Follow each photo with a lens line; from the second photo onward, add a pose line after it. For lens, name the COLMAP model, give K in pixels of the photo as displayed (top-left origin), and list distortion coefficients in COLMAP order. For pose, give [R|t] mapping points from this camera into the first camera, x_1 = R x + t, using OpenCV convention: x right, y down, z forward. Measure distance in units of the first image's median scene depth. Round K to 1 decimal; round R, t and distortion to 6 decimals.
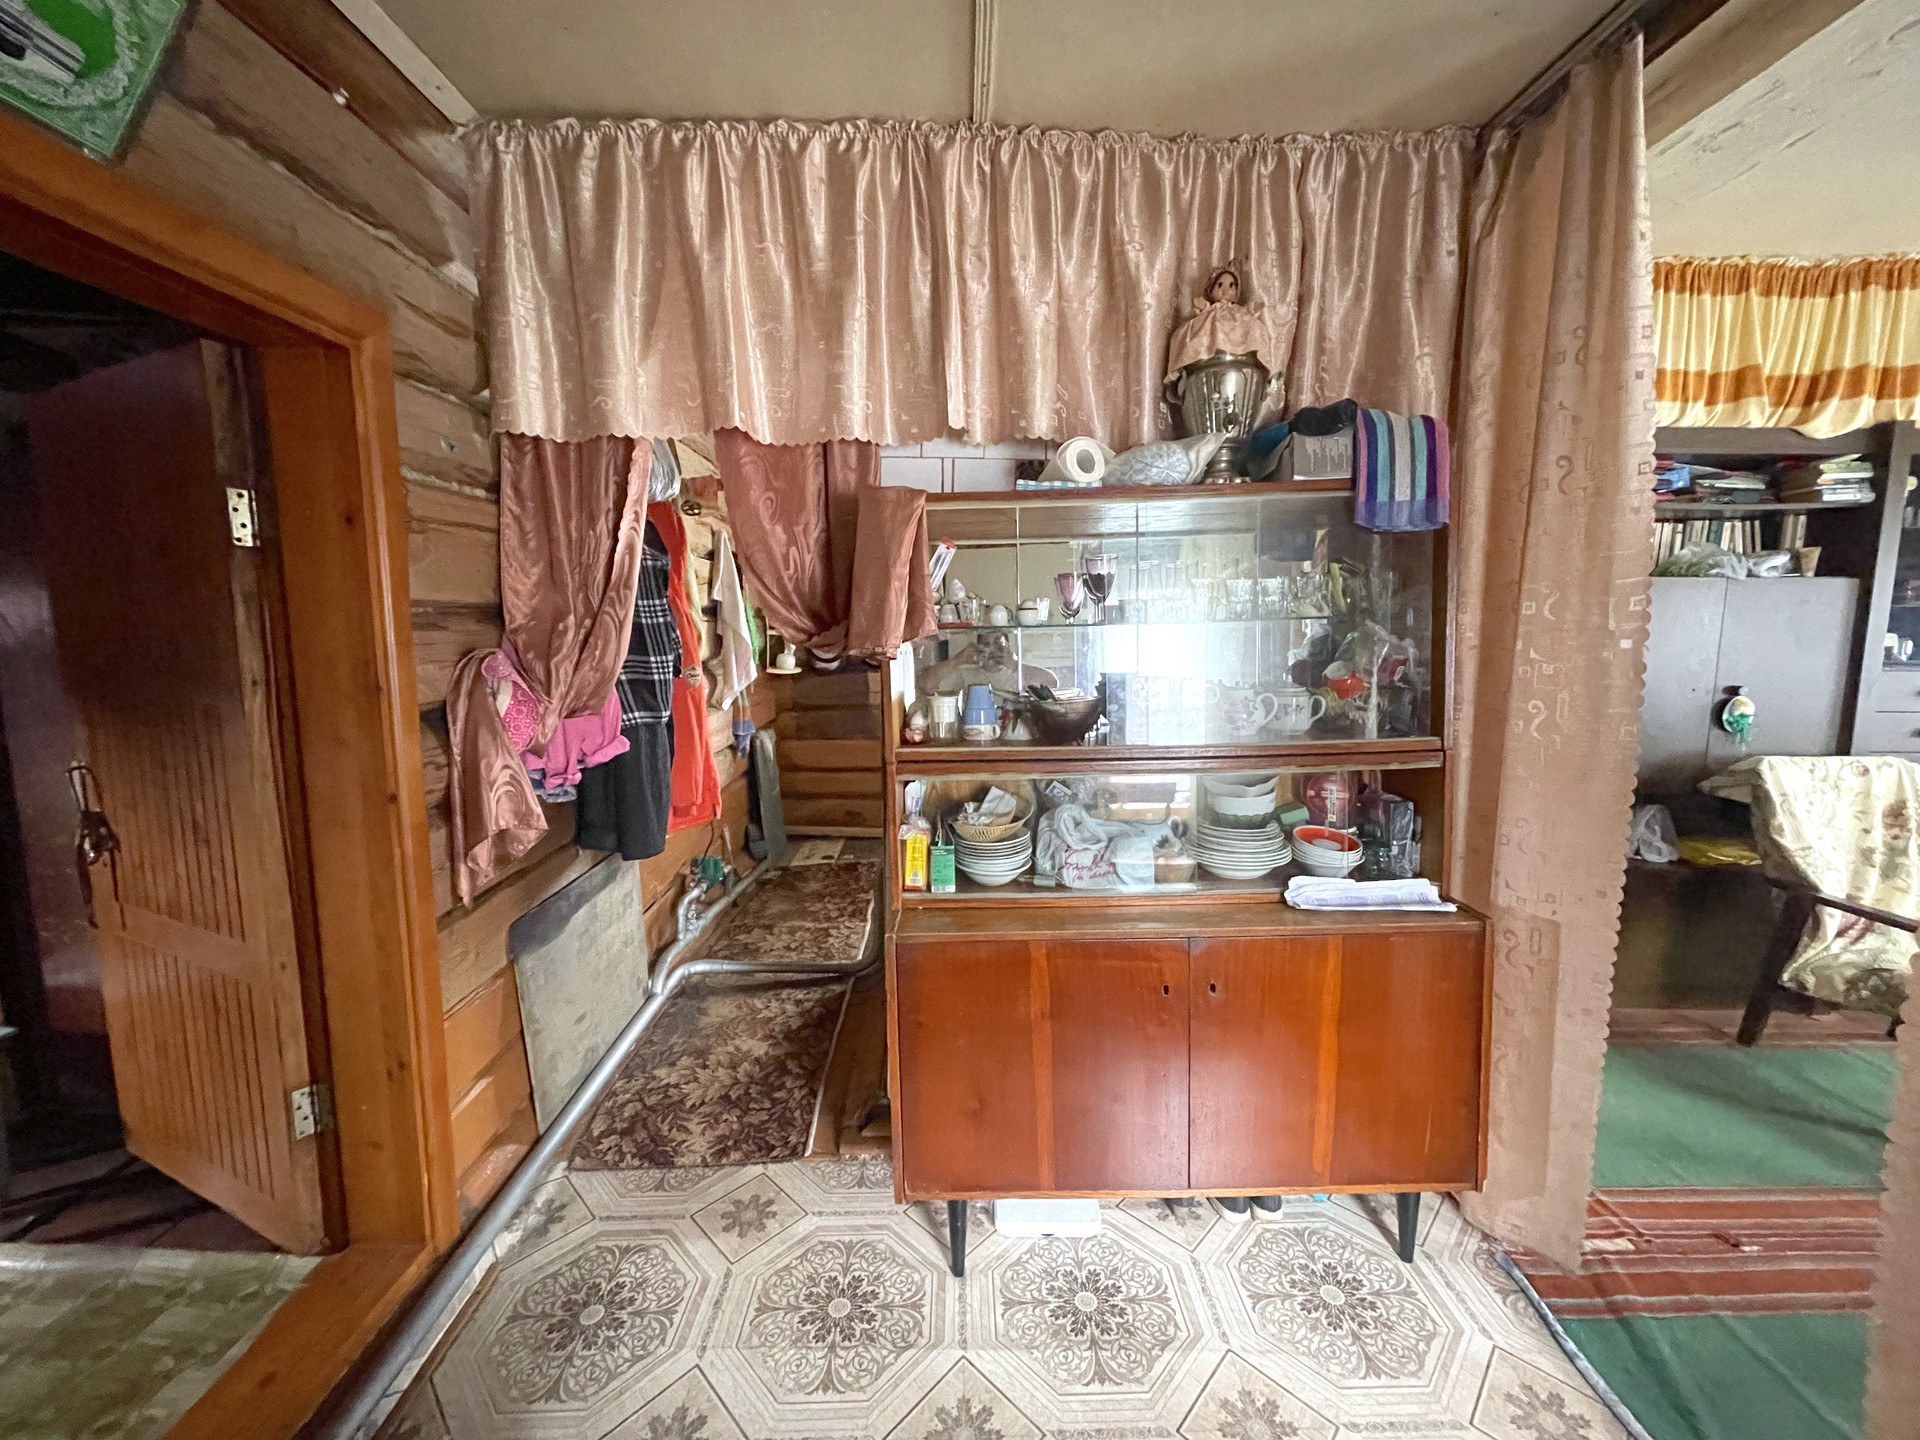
lens RADIAL K [[765.5, 0, 959.6], [0, 765.5, 719.2], [0, 0, 1]] dist [-0.004457, 0.000331]
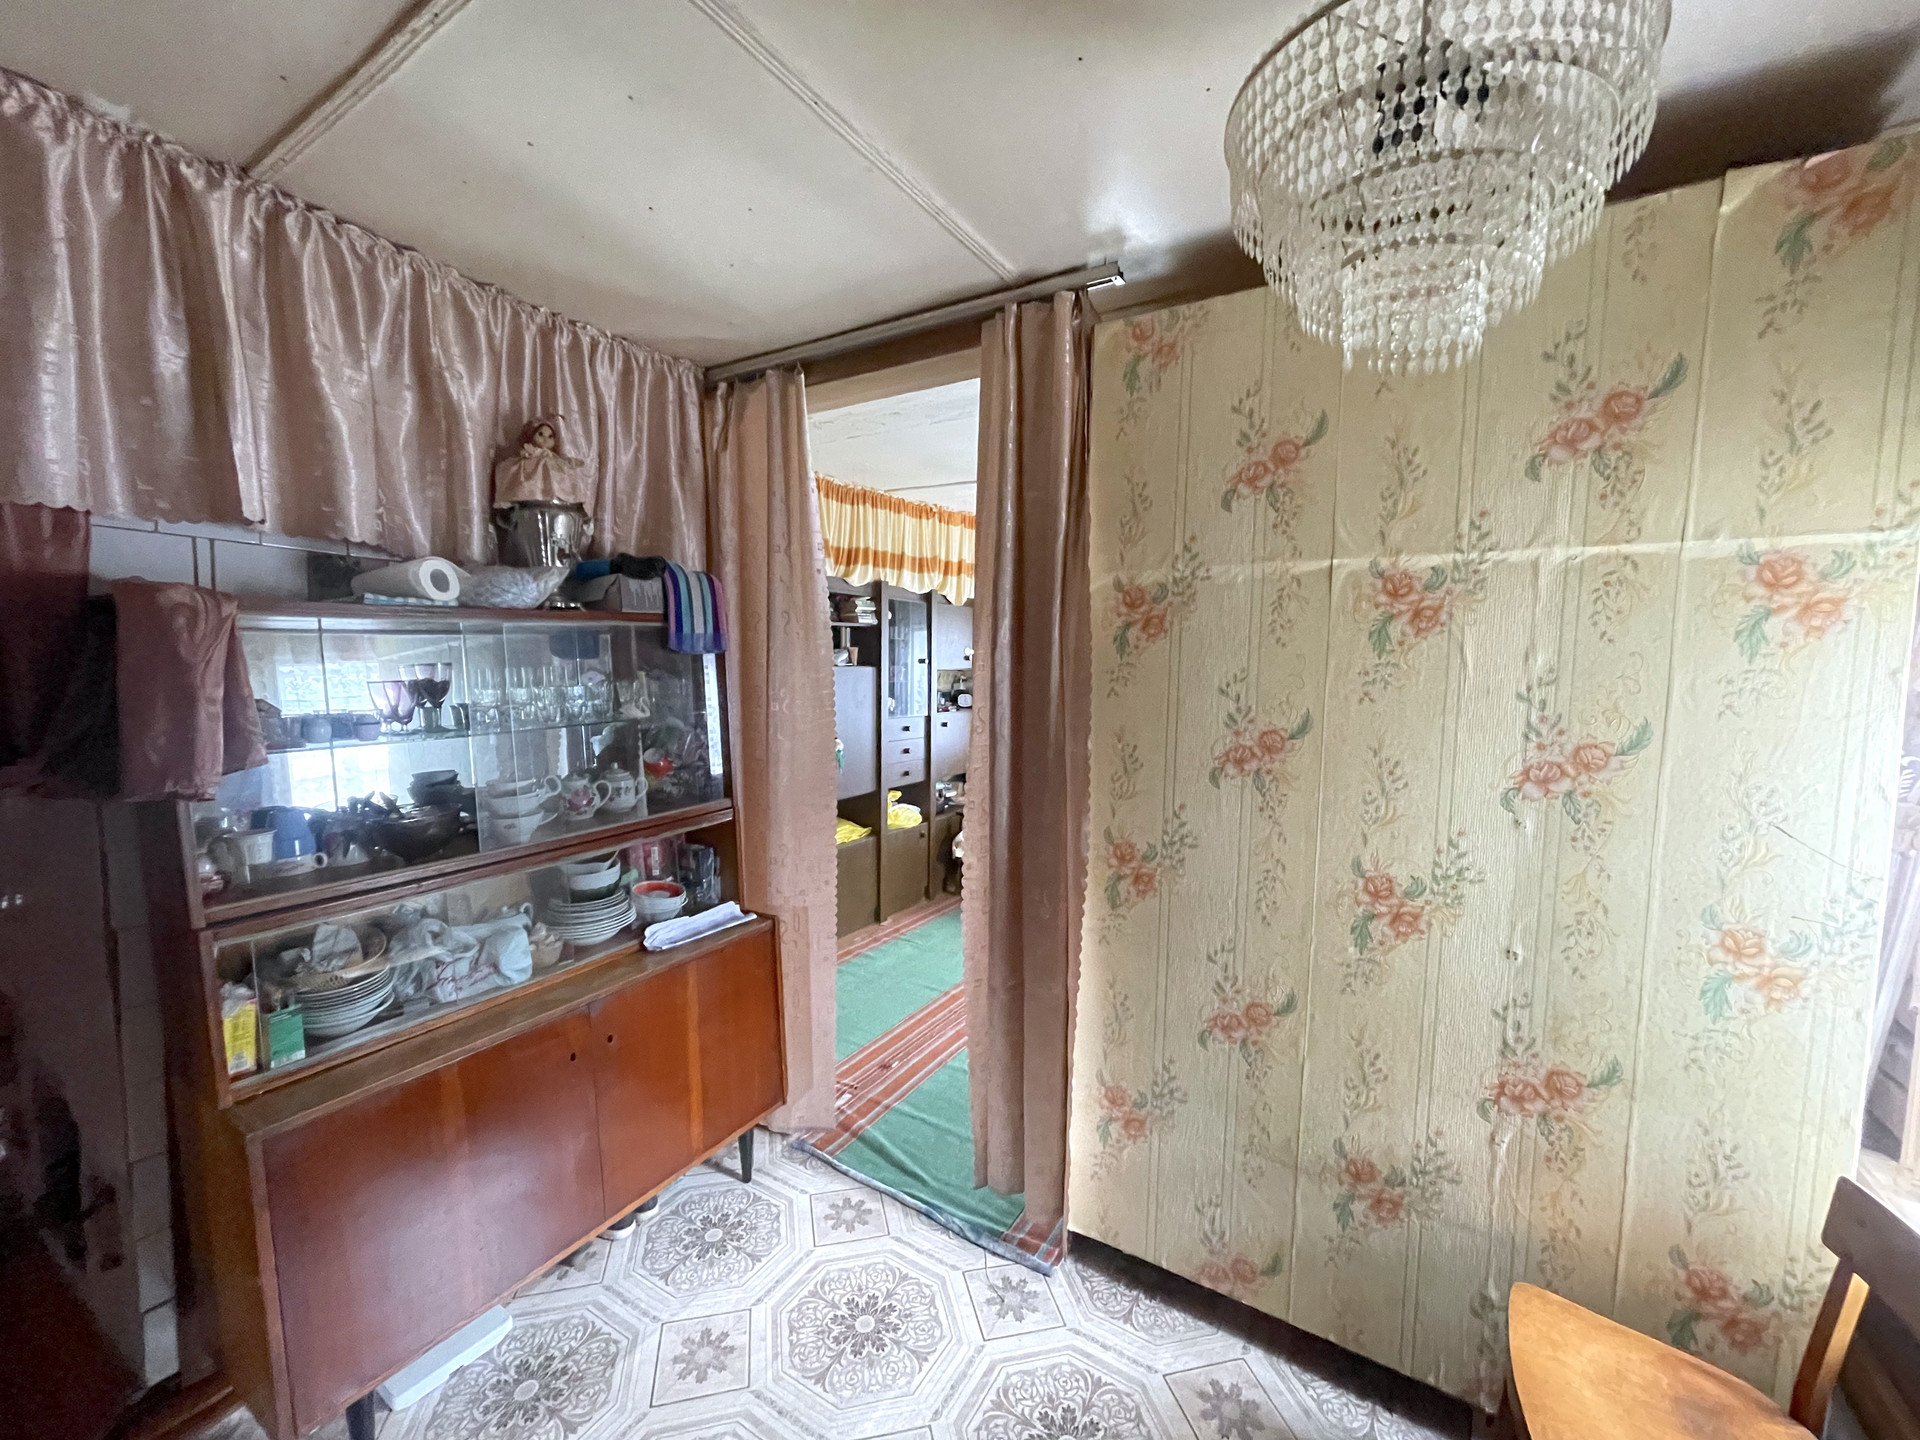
lens RADIAL K [[765.5, 0, 960.2], [0, 765.5, 734.0], [0, 0, 1]] dist [-0.004457, 0.000331]
pose [[0.517959, -0.069482, 0.852579, -0.332752], [0.098332, 0.994925, 0.021344, -0.081056], [-0.849735, 0.072781, 0.522162, -0.097482]]
